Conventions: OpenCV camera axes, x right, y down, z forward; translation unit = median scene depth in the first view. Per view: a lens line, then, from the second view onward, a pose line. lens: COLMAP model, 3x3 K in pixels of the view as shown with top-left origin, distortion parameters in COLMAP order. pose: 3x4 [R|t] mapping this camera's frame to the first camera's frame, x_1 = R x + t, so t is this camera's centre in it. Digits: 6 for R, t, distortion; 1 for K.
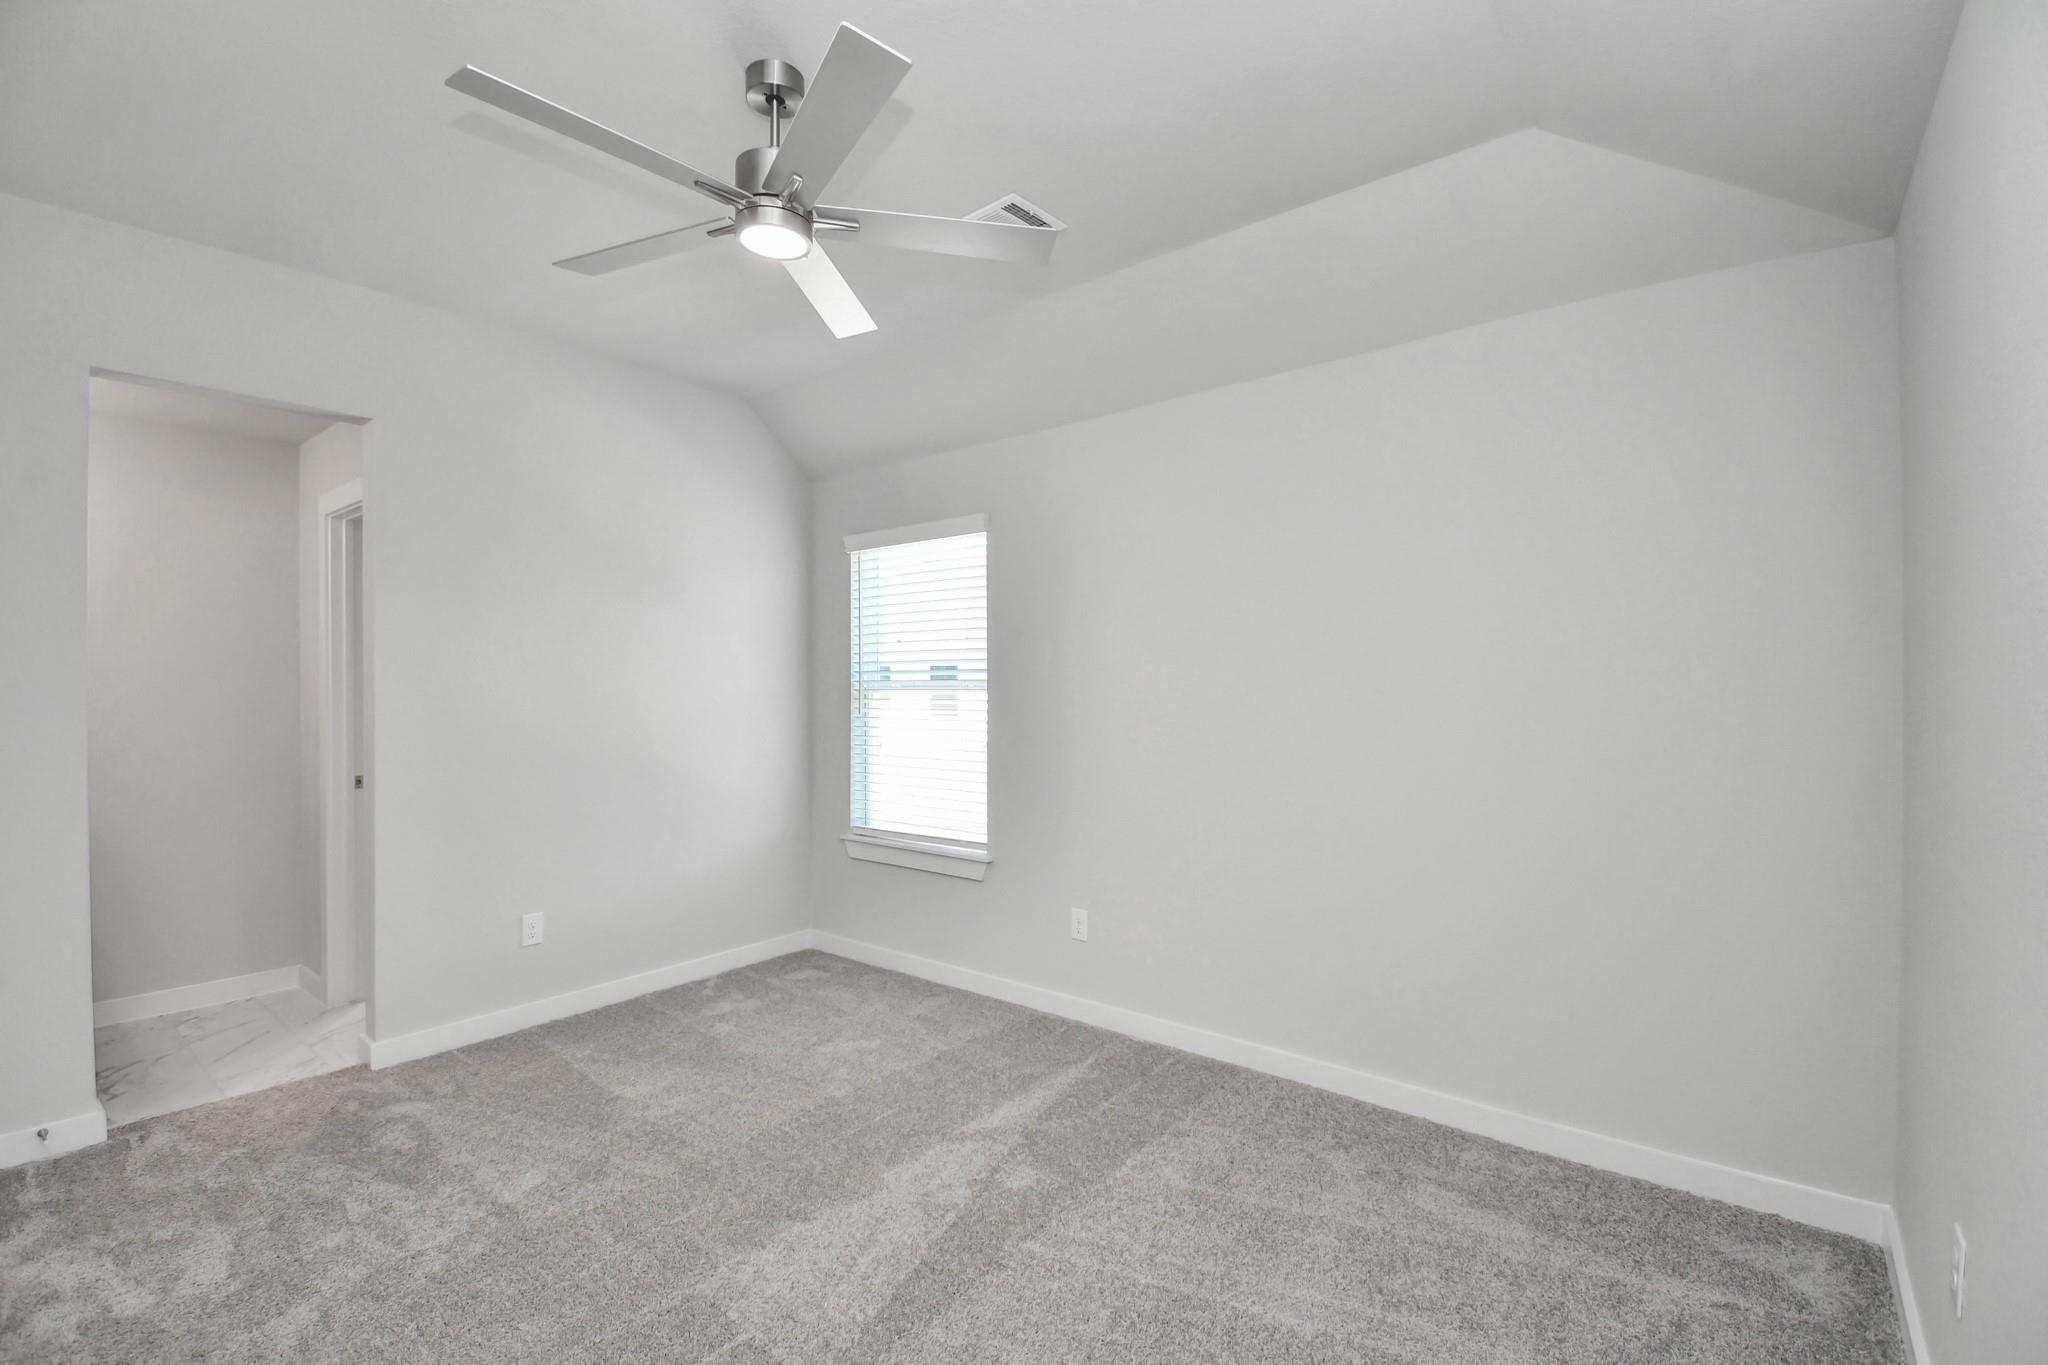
lens RADIAL K [[905.5, 0, 1015.2], [0, 905.5, 687.1], [0, 0, 1]] dist [0.018702, -0.016665]
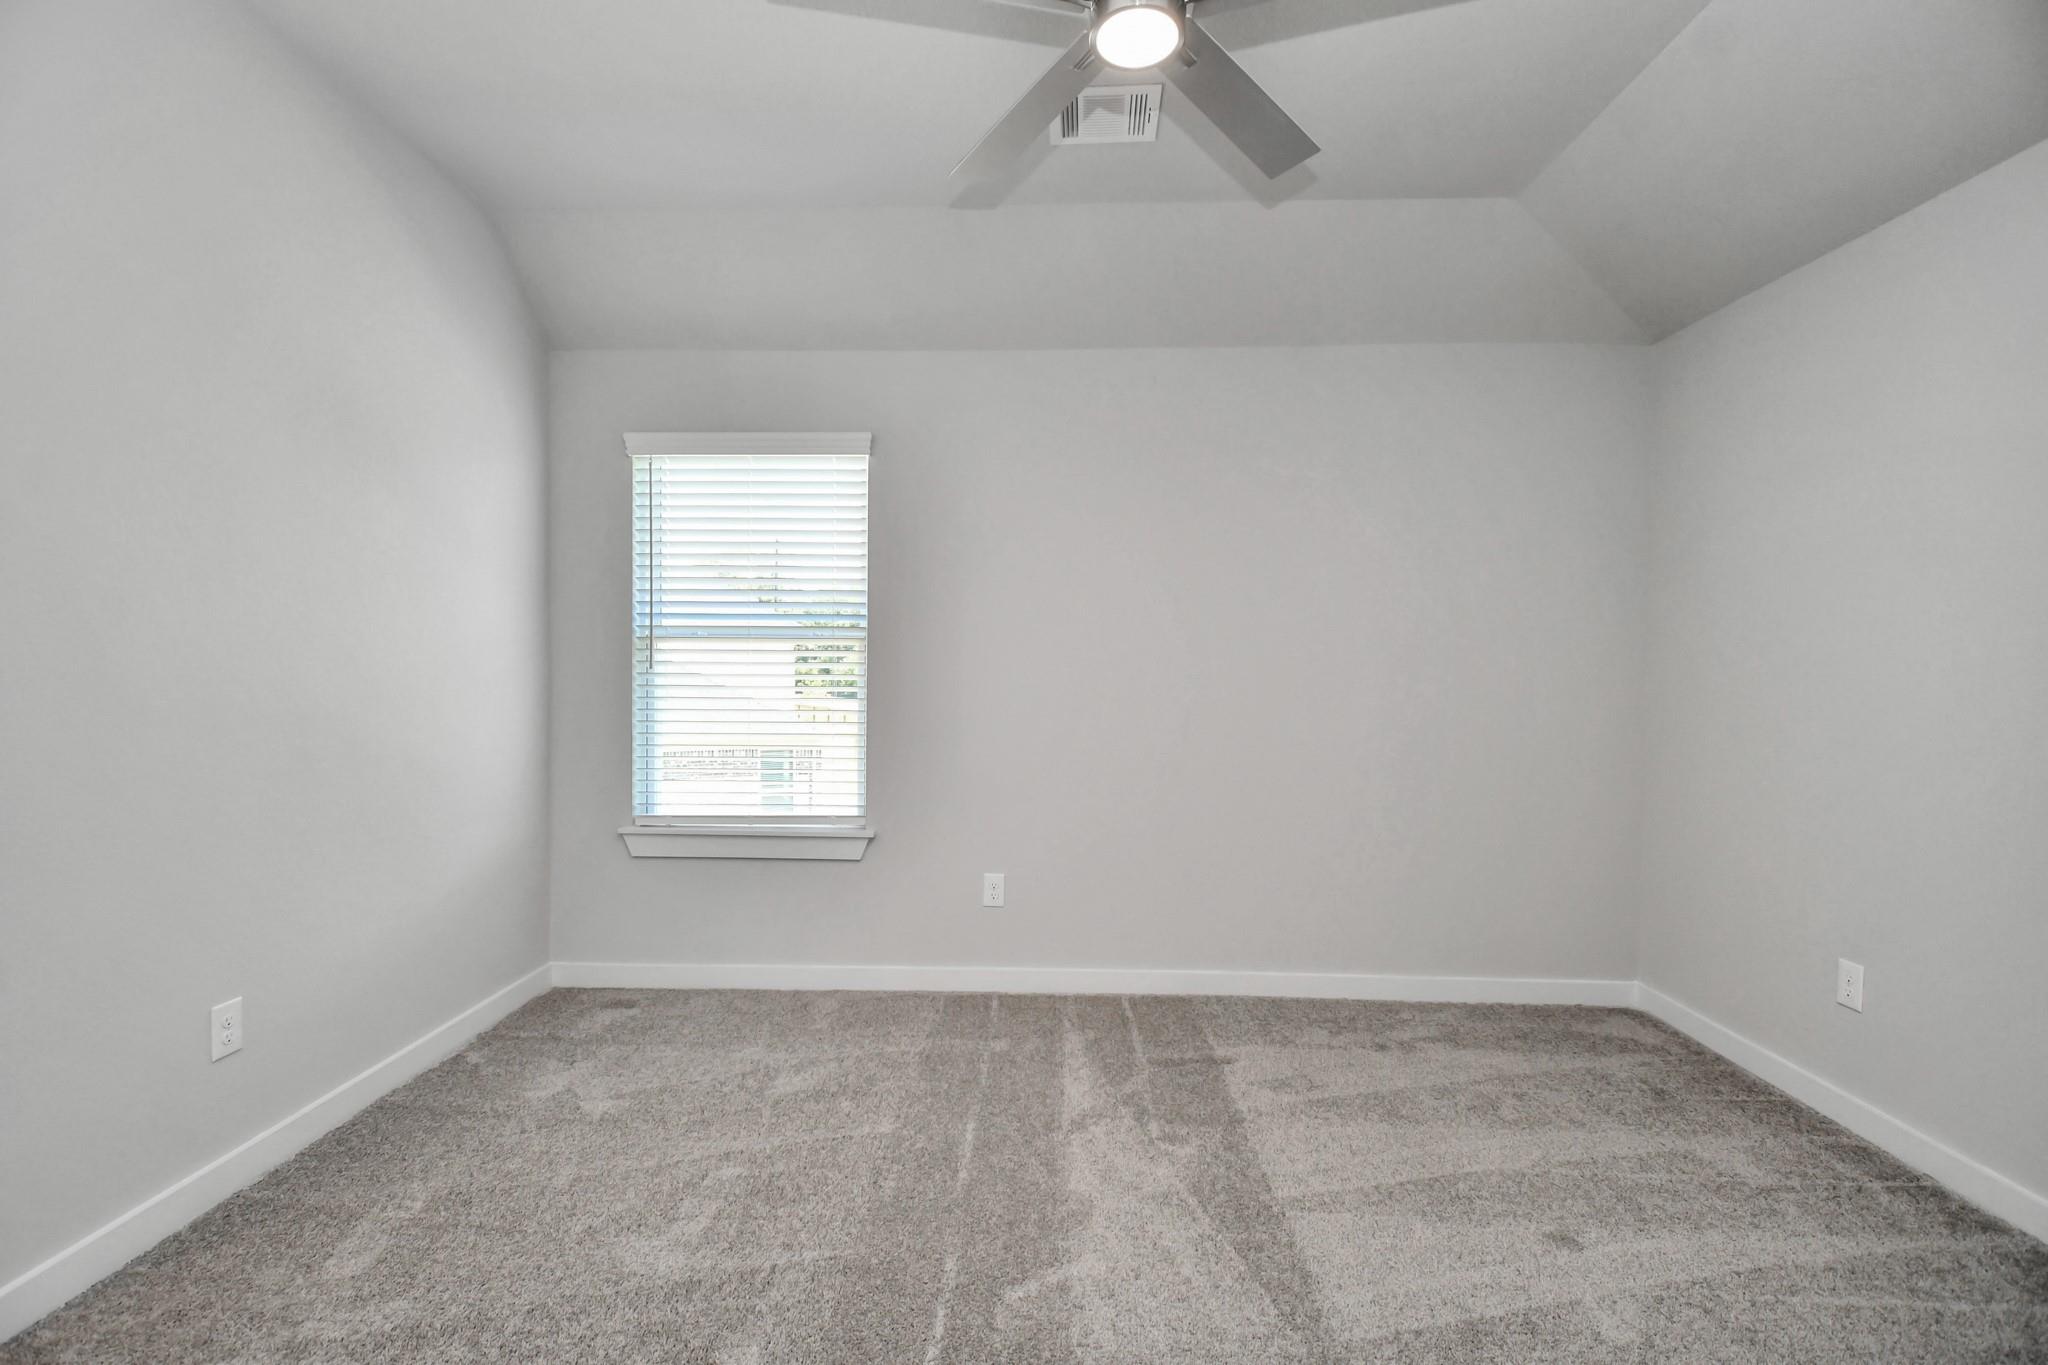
lens RADIAL K [[905.5, 0, 1015.2], [0, 905.5, 687.1], [0, 0, 1]] dist [0.018702, -0.016665]
pose [[0.796877, -0.002424, 0.604136, -0.469341], [-0.010023, 0.999801, 0.017233, 0.035117], [-0.604058, -0.019788, 0.796695, 0.239935]]
